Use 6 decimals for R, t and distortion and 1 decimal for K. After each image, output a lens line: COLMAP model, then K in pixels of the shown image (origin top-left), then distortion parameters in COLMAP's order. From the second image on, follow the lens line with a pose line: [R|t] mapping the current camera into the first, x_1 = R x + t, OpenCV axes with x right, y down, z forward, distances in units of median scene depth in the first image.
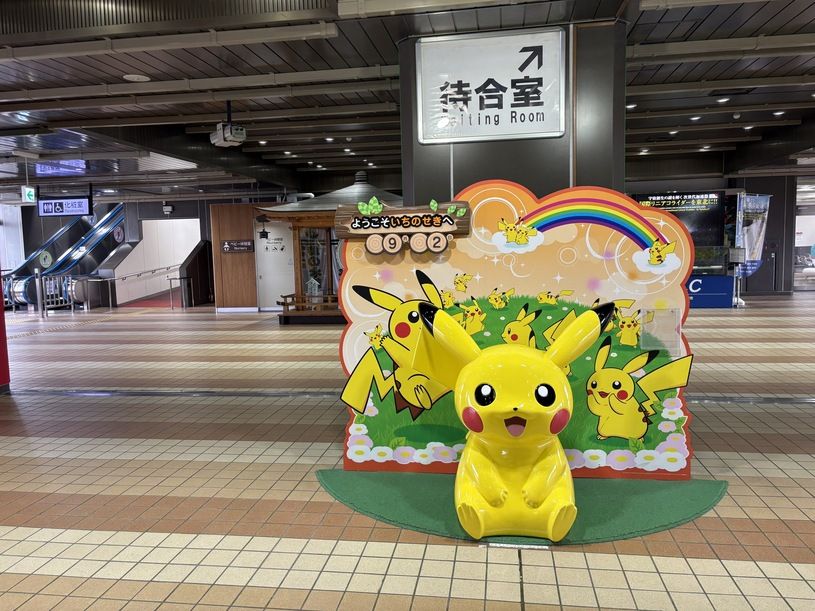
lens RADIAL K [[612.8, 0, 407.5], [0, 612.8, 305.5], [0, 0, 1]] dist [0.001322, 0.001570]
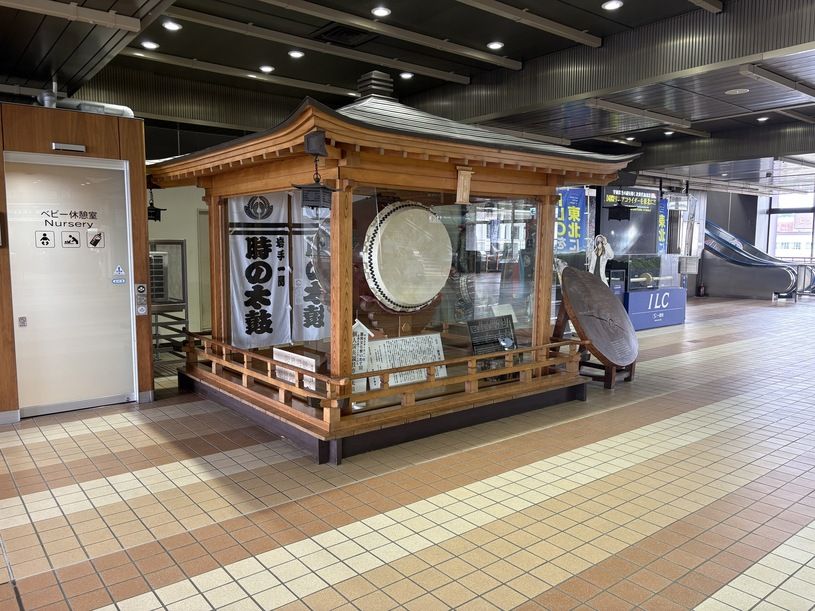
lens RADIAL K [[612.8, 0, 407.5], [0, 612.8, 305.5], [0, 0, 1]] dist [0.001322, 0.001570]
pose [[0.681956, -0.044411, 0.730043, -0.370850], [0.053544, 0.998508, 0.010726, -0.051191], [-0.729430, 0.031775, 0.683317, 0.659241]]
